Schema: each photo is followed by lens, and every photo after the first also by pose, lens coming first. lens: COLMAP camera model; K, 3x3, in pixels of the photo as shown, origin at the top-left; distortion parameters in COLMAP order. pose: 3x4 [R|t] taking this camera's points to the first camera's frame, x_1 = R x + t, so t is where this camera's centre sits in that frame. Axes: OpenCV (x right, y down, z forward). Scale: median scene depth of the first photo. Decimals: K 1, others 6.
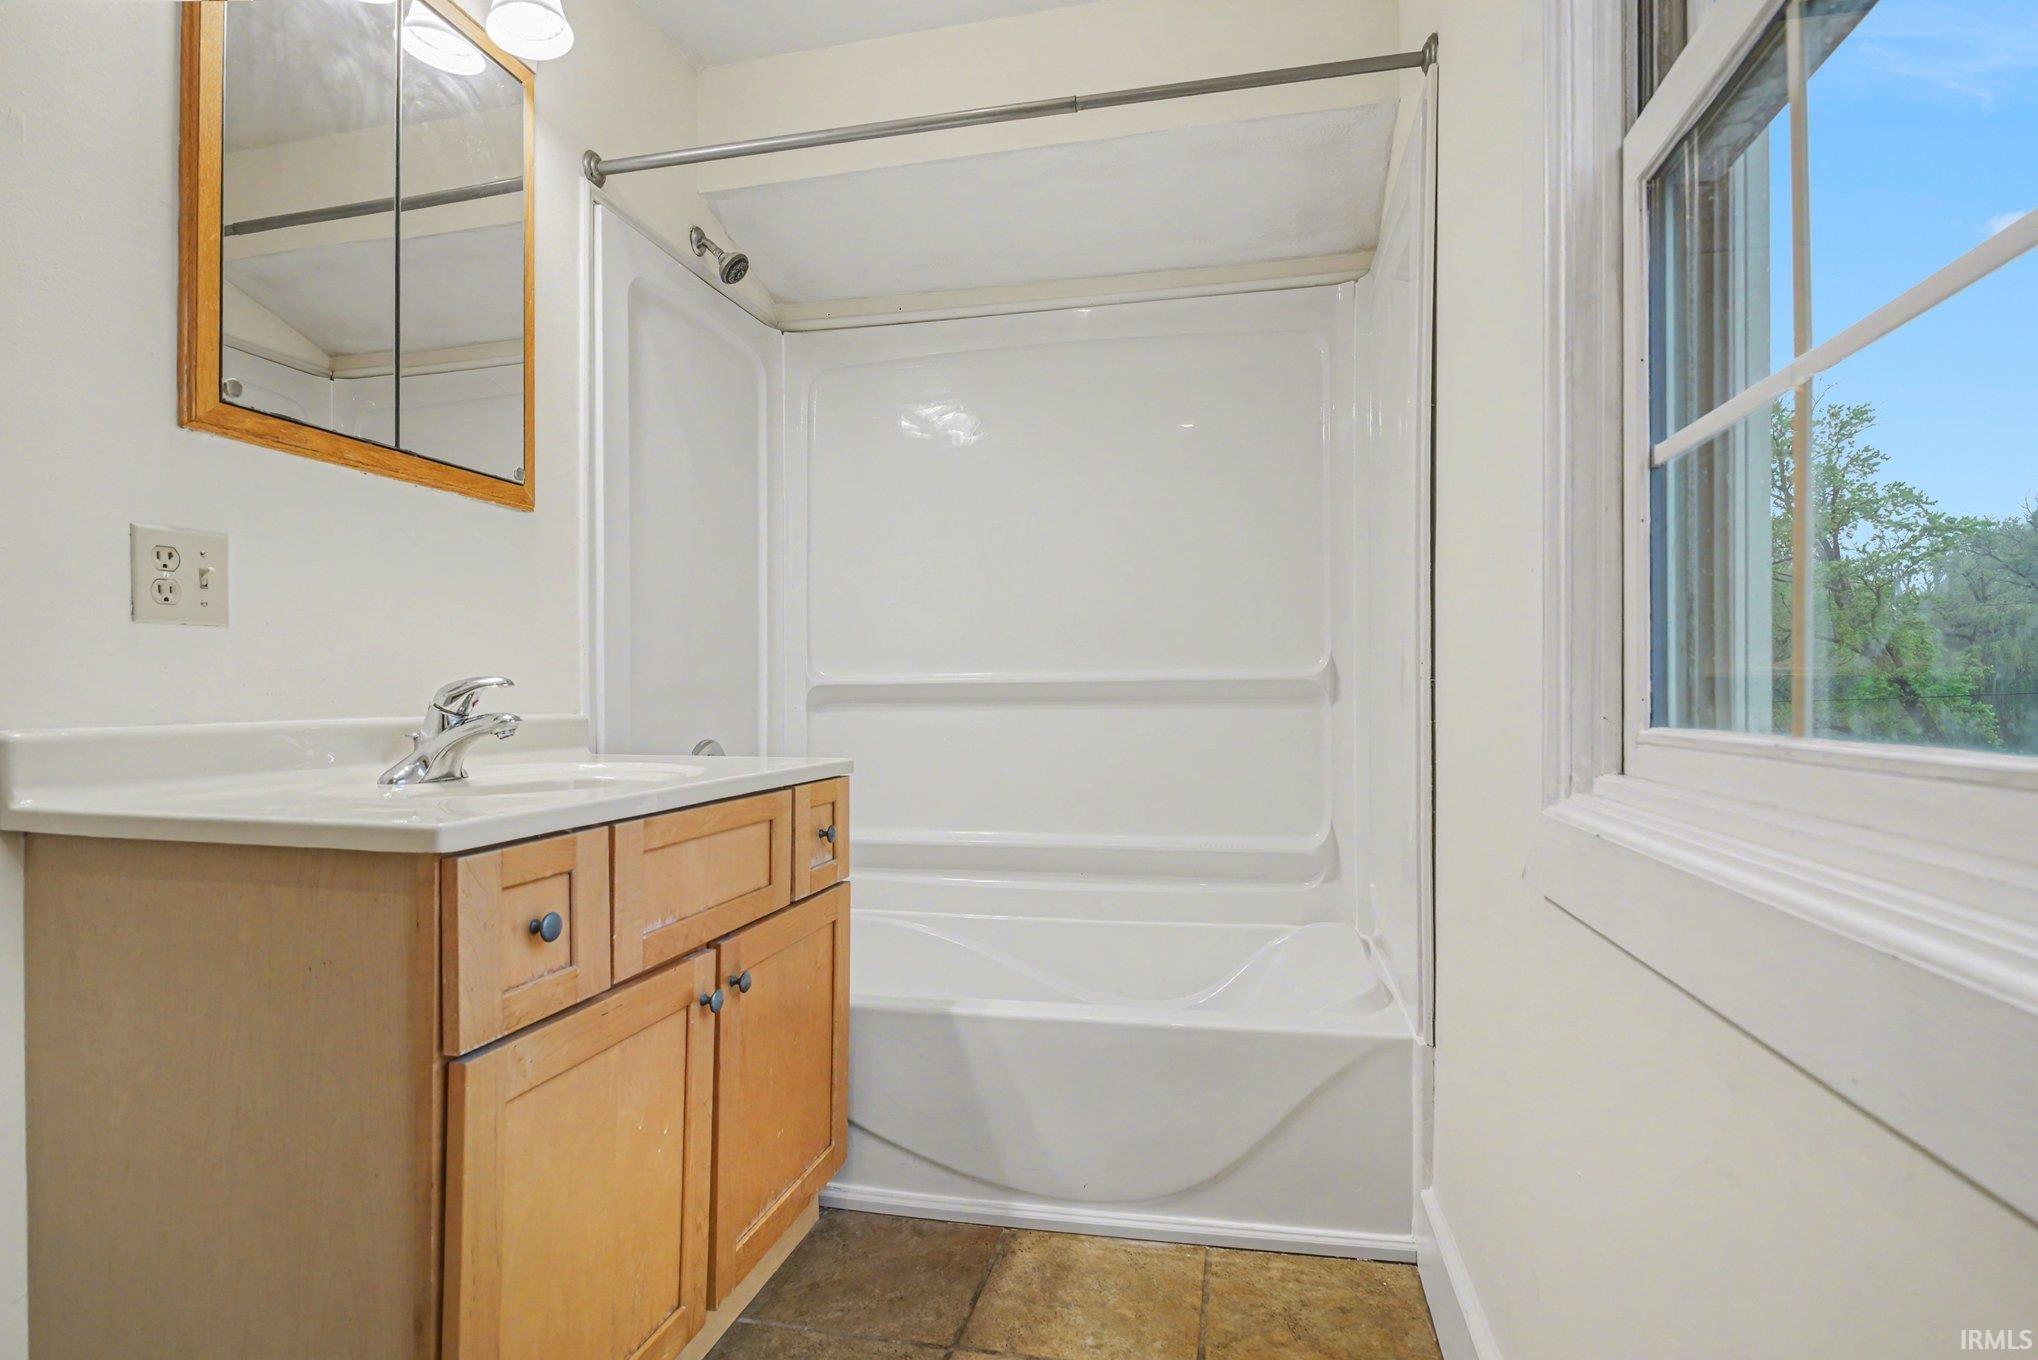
lens RADIAL K [[1009.8, 0, 1049.5], [0, 1009.8, 676.1], [0, 0, 1]] dist [-0.022621, 0.000441]
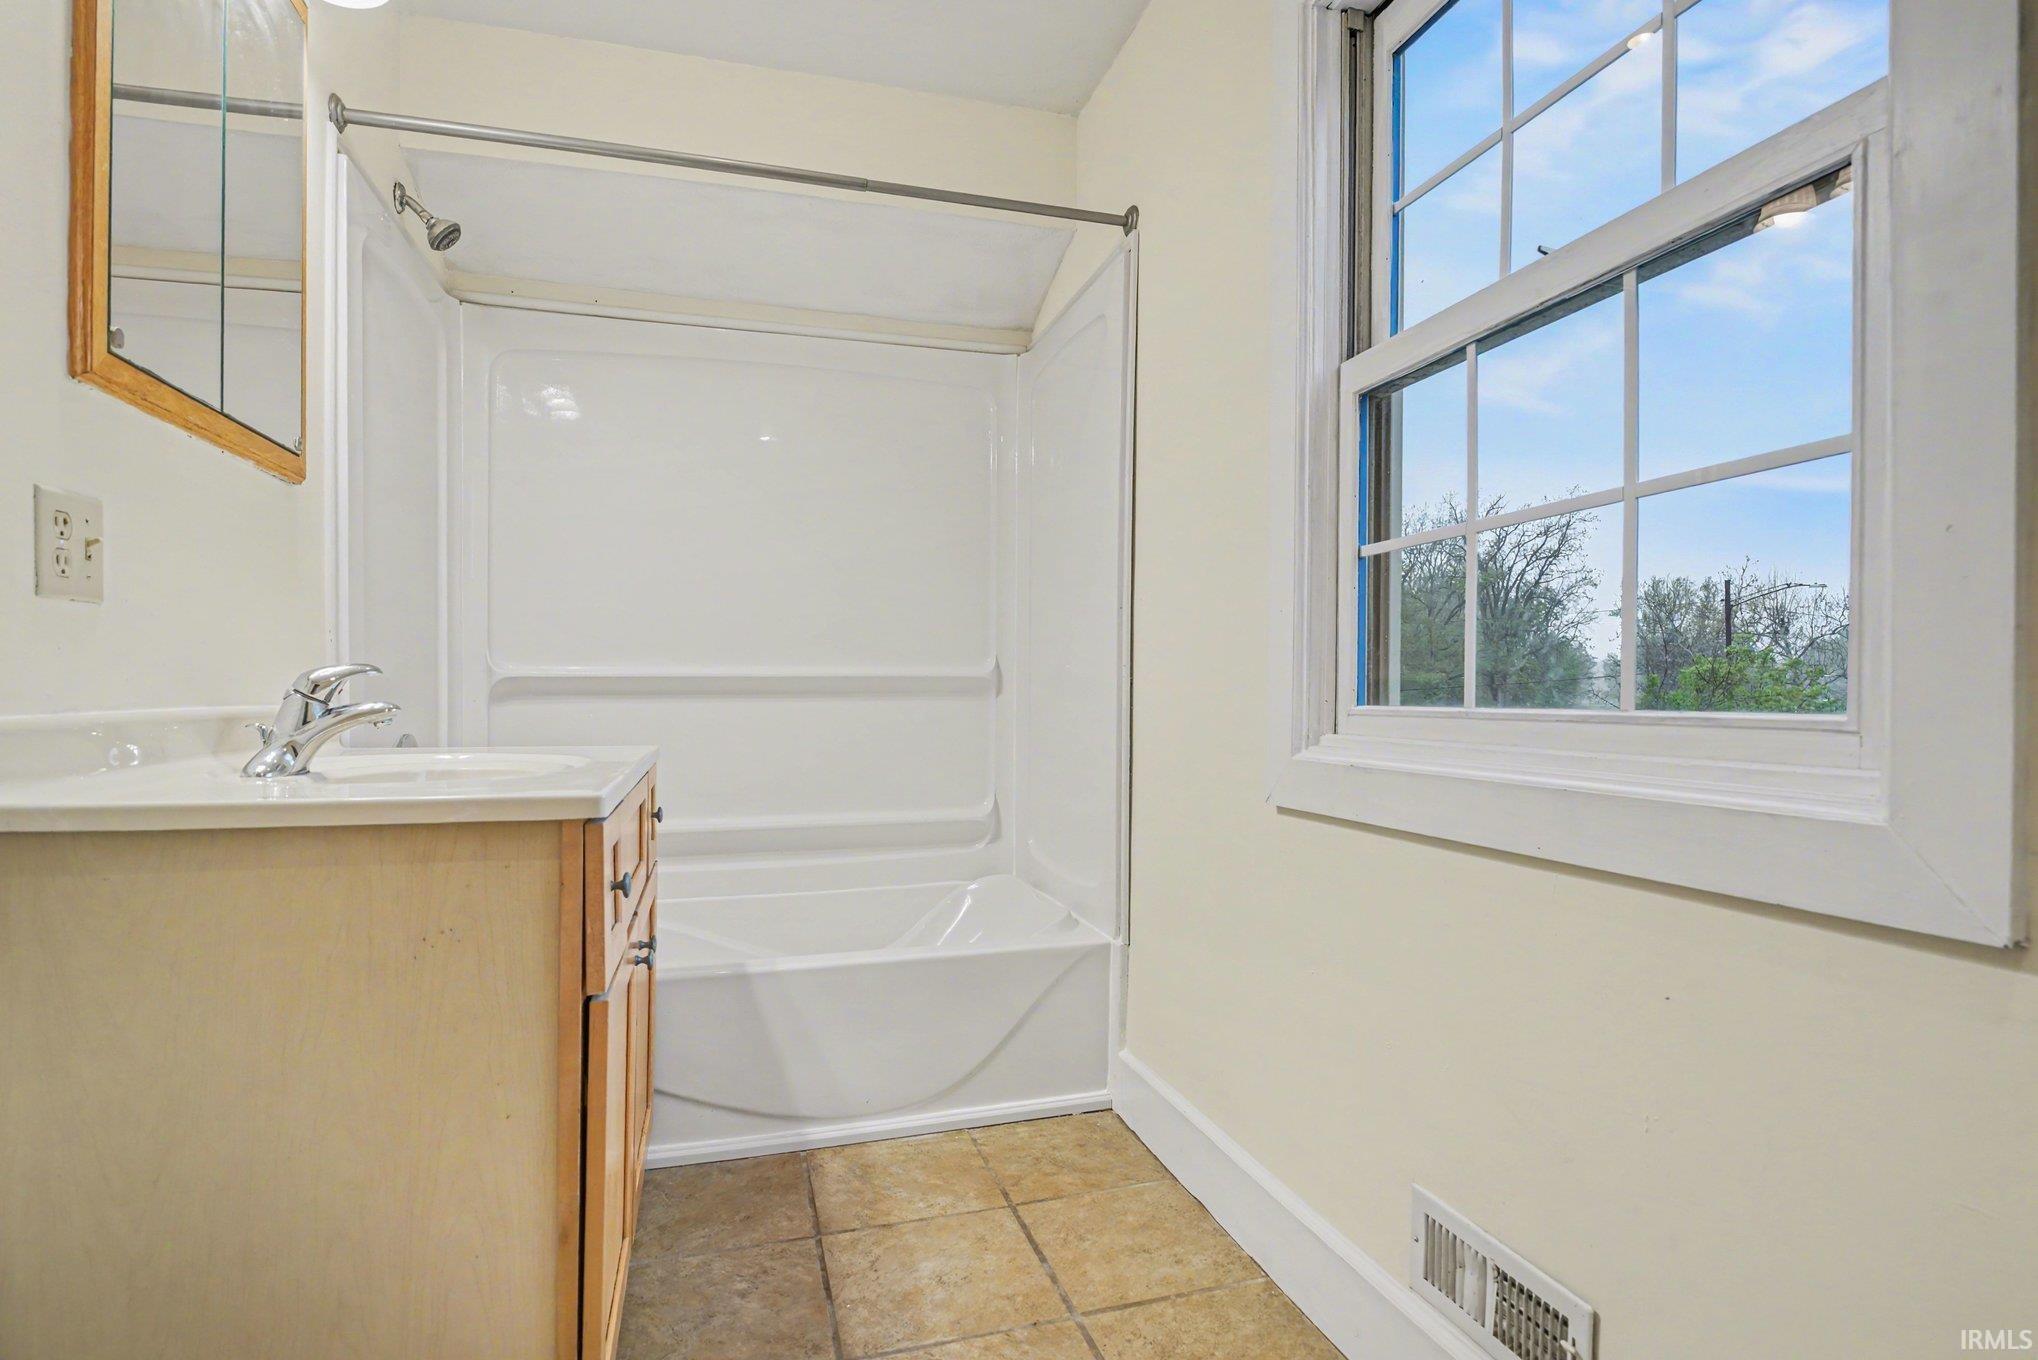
lens RADIAL K [[1009.8, 0, 1049.5], [0, 1009.8, 676.1], [0, 0, 1]] dist [-0.022621, 0.000441]
pose [[0.868891, 0.011752, 0.494865, -0.397426], [-0.012598, 0.999919, -0.001625, 0.004617], [-0.494844, -0.004823, 0.868969, -0.145449]]
